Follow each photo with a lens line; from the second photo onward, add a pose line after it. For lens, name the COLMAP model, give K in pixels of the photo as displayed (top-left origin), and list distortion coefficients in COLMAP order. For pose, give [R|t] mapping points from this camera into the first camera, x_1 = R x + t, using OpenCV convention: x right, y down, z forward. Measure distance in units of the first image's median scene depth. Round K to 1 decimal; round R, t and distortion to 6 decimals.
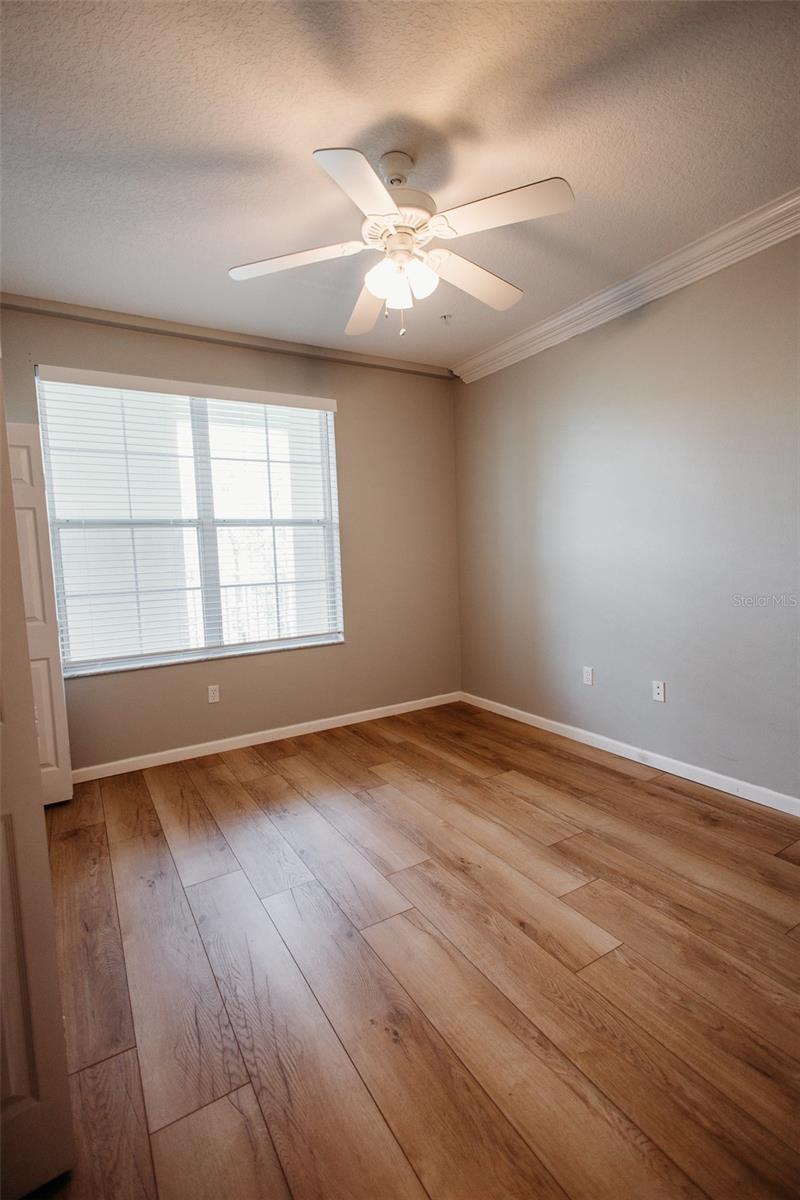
lens RADIAL K [[547.8, 0, 398.8], [0, 547.8, 601.0], [0, 0, 1]] dist [0.007431, -0.001001]
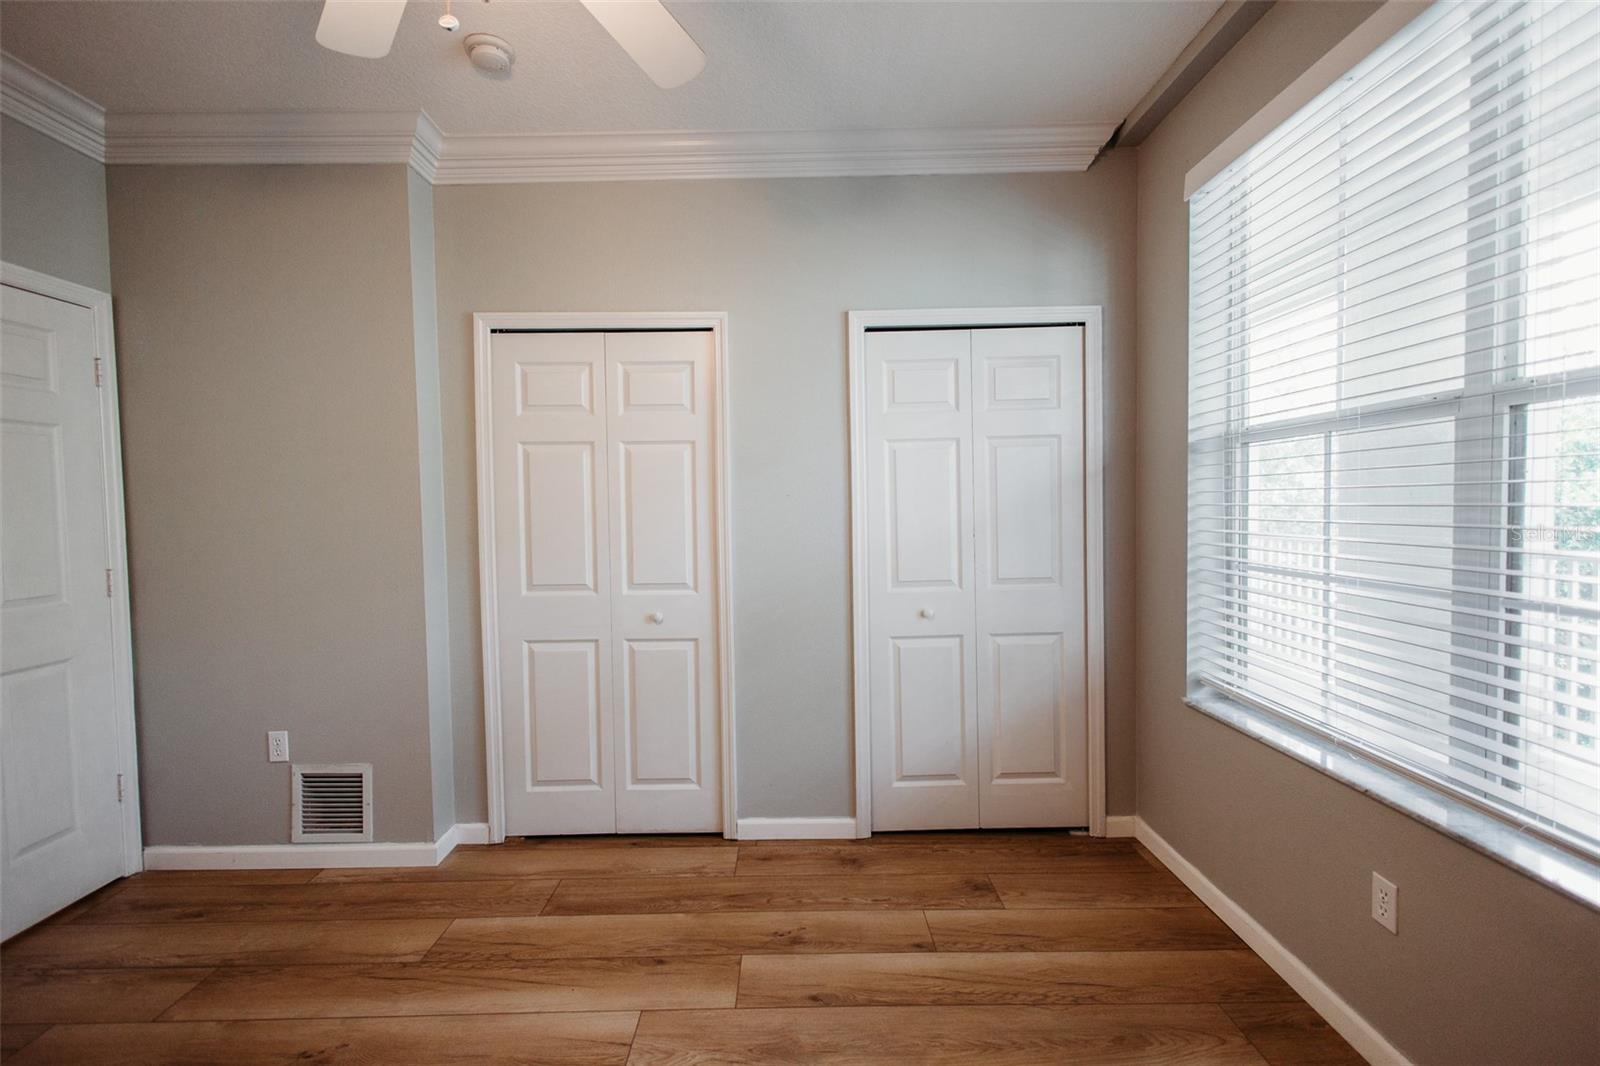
lens RADIAL K [[721.5, 0, 800.0], [0, 721.5, 533.0], [0, 0, 1]] dist [0.005010, 0.000155]
pose [[-0.499358, 0.079169, -0.862771, 0.298615], [-0.039293, 0.992722, 0.113835, -0.132215], [0.865505, 0.090745, -0.492613, 1.192565]]
